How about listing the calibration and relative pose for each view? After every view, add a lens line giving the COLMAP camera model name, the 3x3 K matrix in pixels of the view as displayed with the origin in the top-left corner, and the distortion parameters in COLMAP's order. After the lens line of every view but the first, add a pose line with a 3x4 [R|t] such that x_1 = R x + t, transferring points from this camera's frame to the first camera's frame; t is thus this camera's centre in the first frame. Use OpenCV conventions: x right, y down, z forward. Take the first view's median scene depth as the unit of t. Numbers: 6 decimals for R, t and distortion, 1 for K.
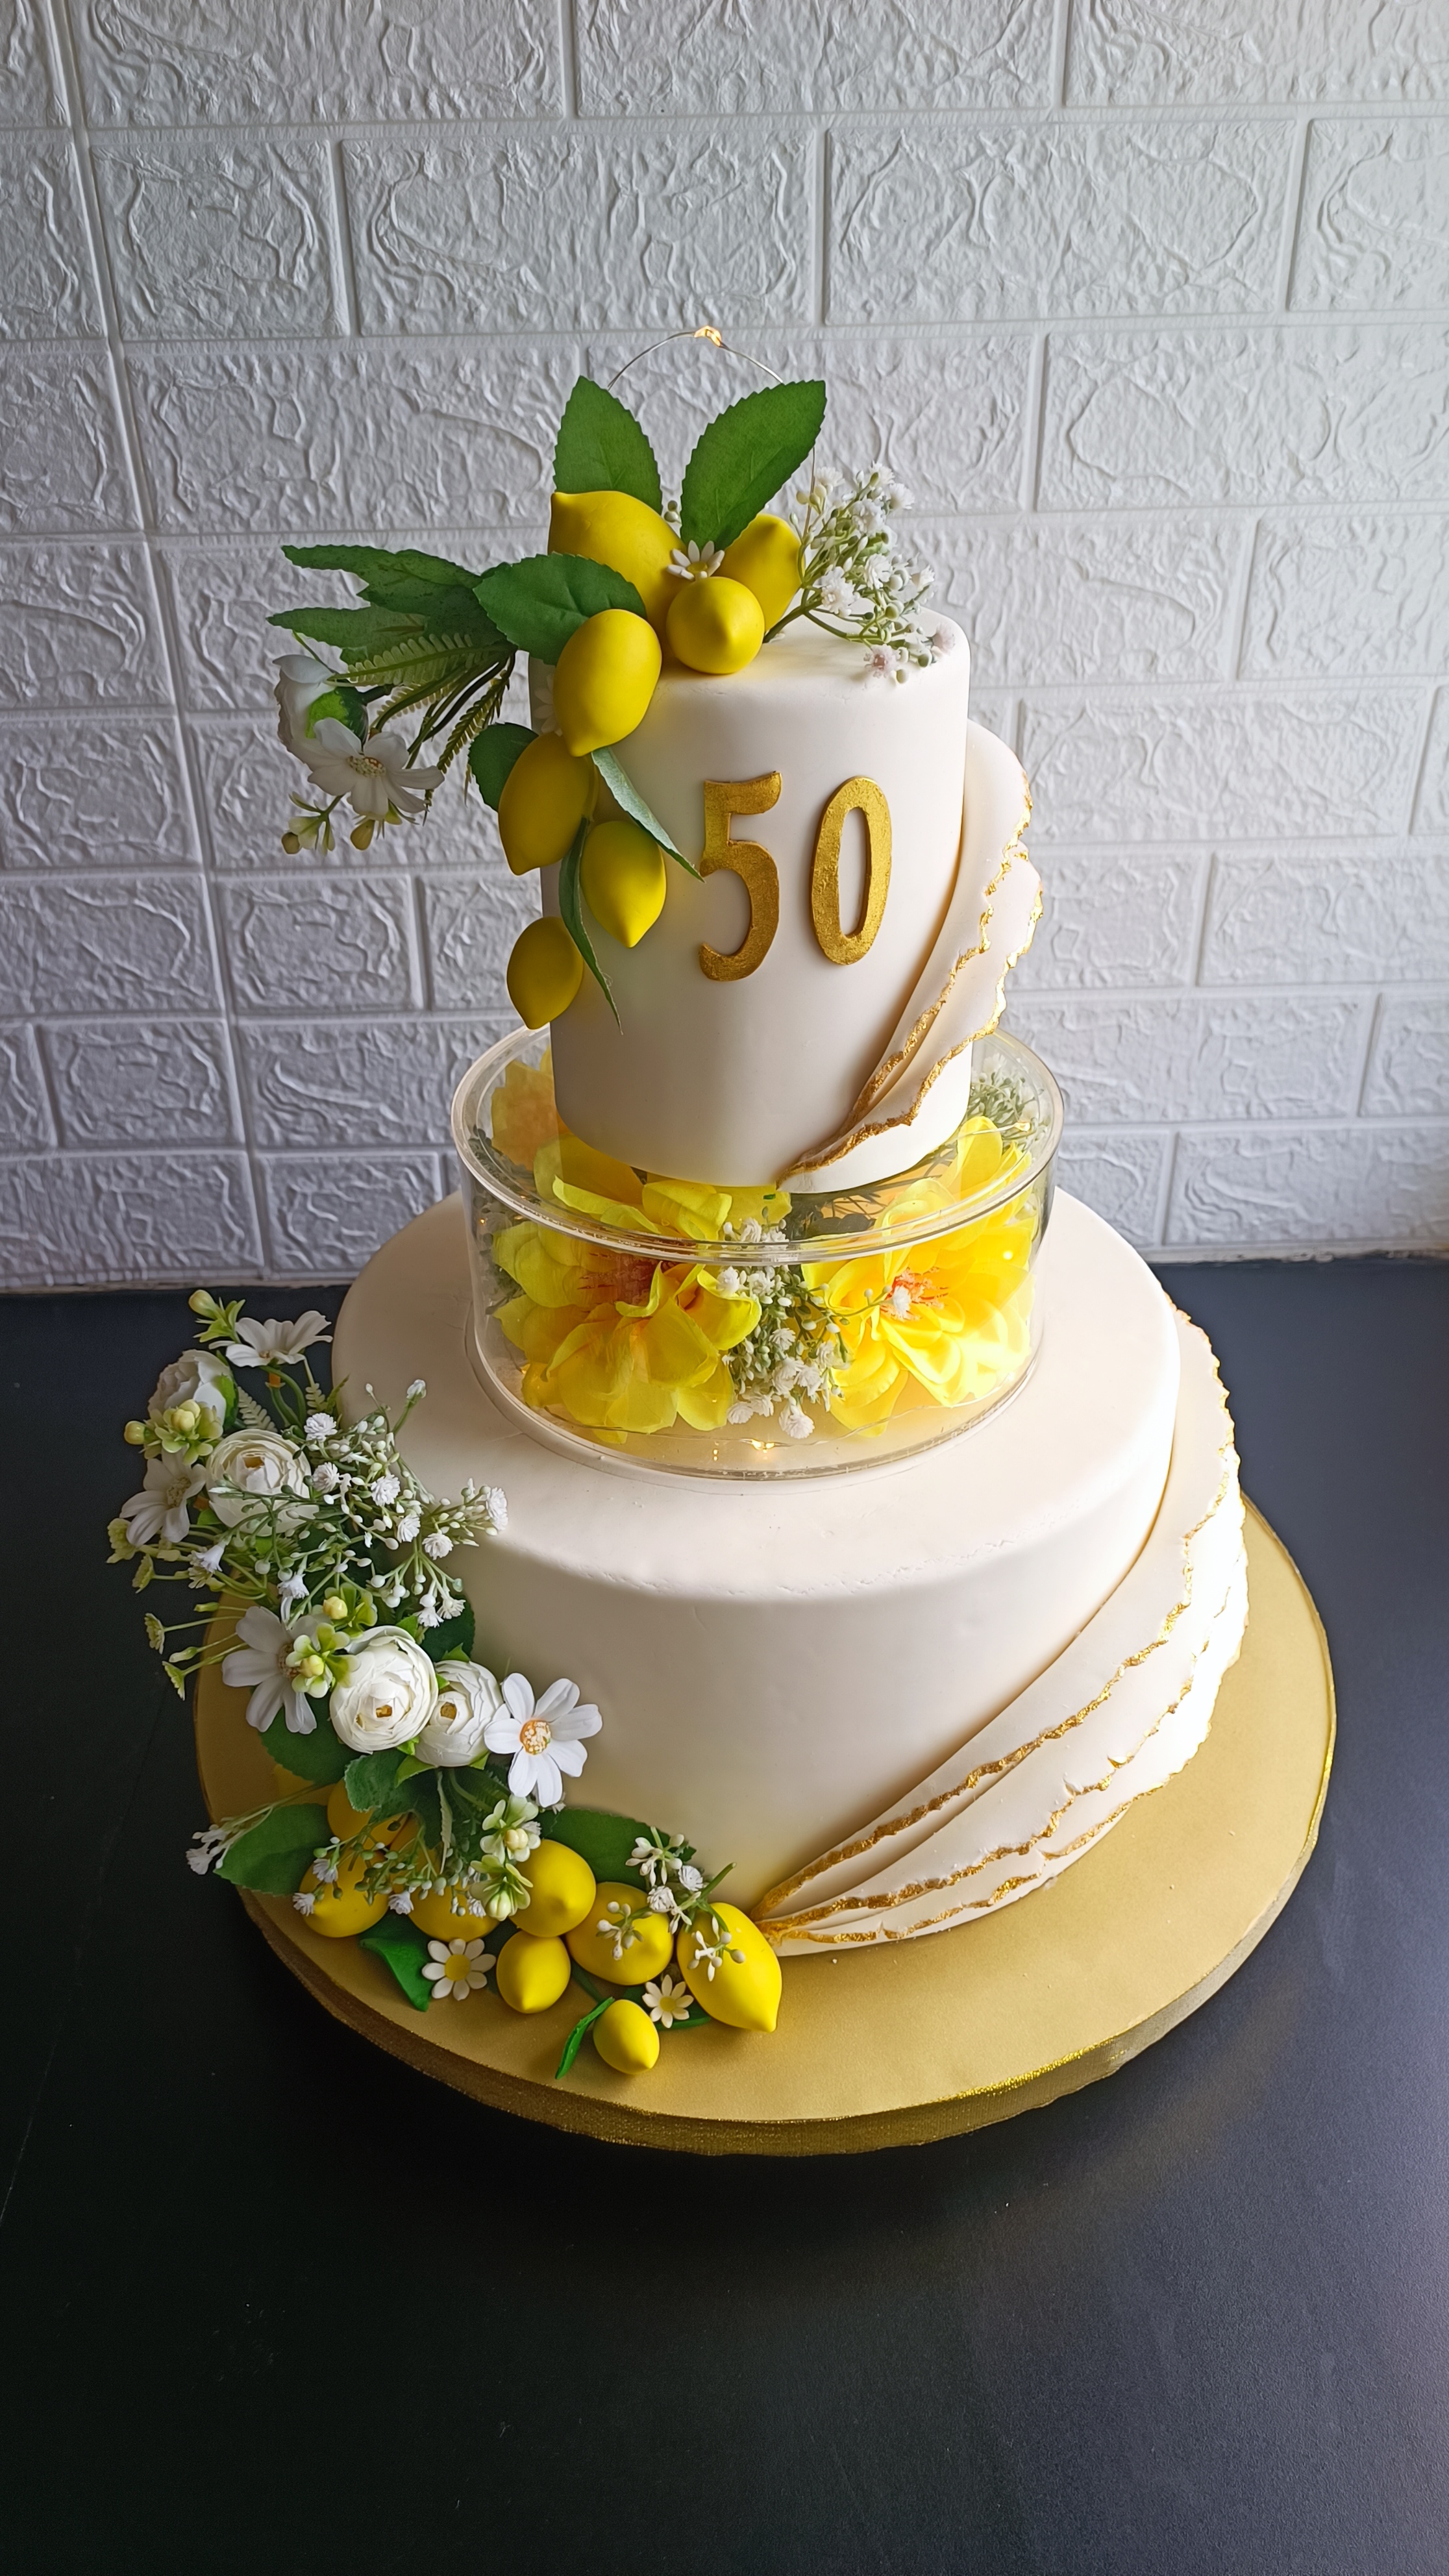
lens RADIAL K [[1866.6, 0, 724.5], [0, 1866.6, 1288.0], [0, 0, 1]] dist [0.007570, -0.004100]
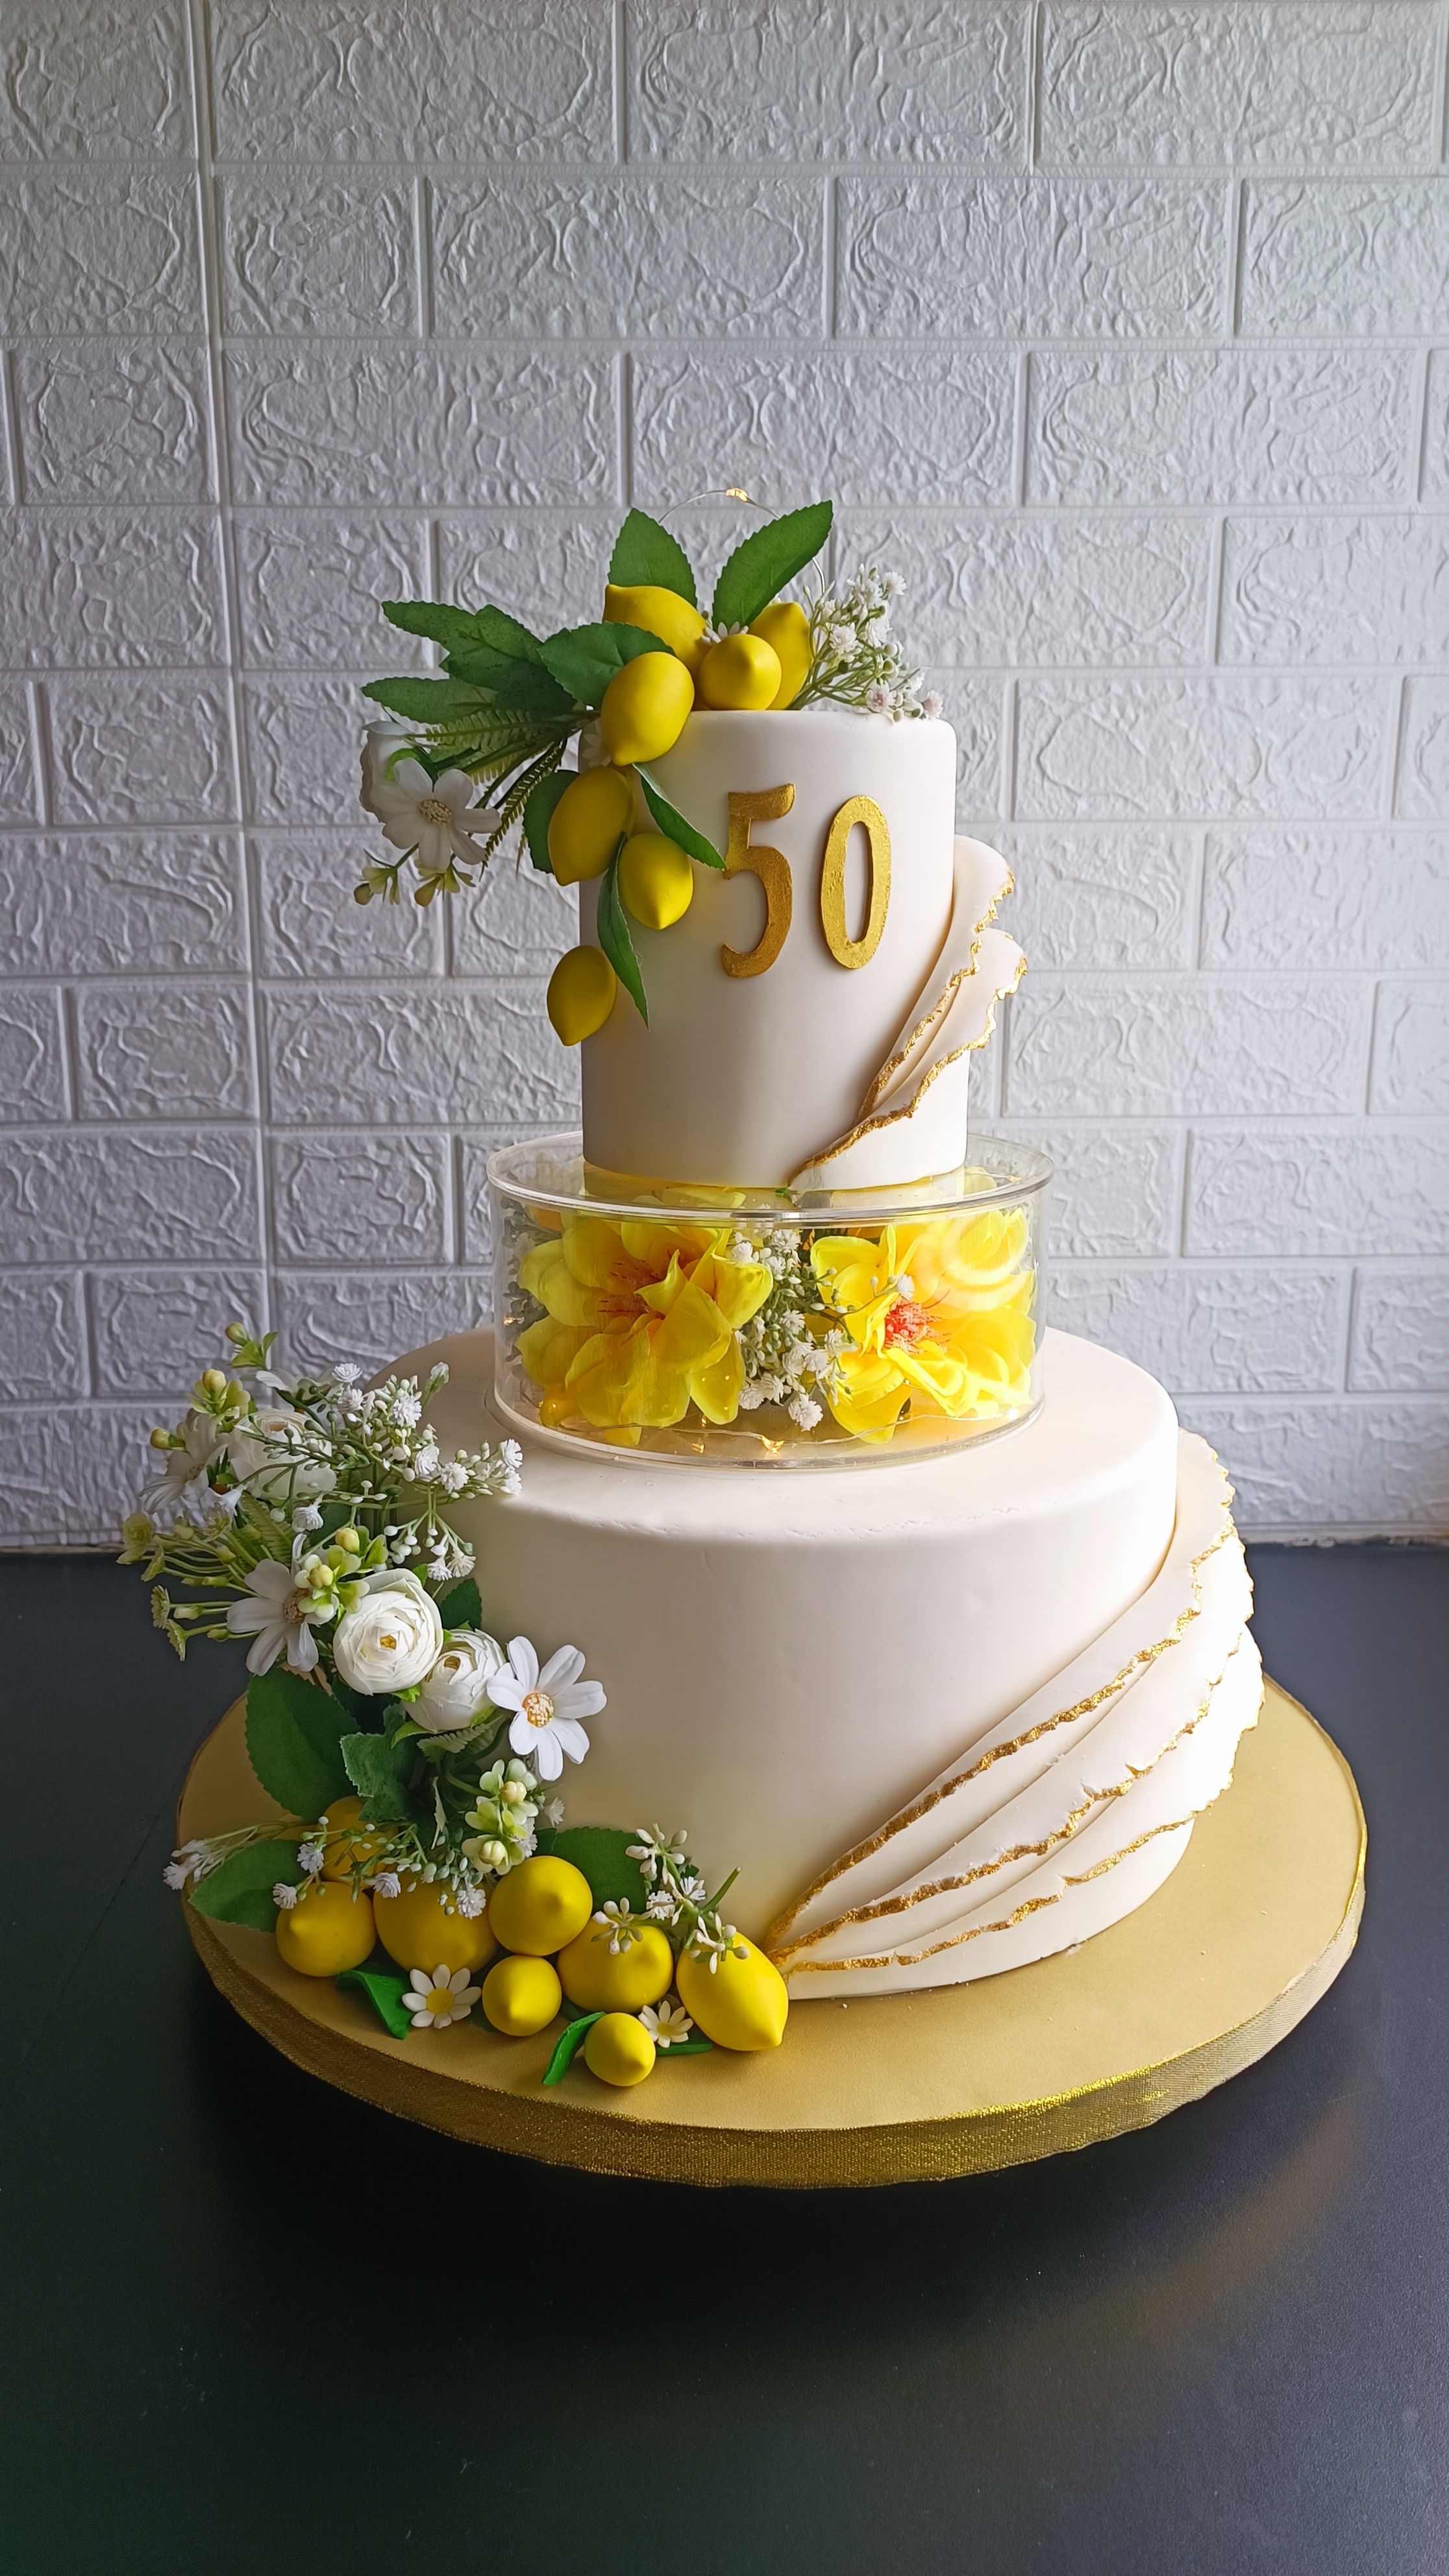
lens RADIAL K [[1869.3, 0, 737.4], [0, 1869.3, 1287.3], [0, 0, 1]] dist [-0.001273, -0.001646]
pose [[0.999886, 0.015097, 0.000693, -0.000743], [-0.014034, 0.944541, -0.328094, 0.241515], [-0.005608, 0.328047, 0.944645, 0.002405]]
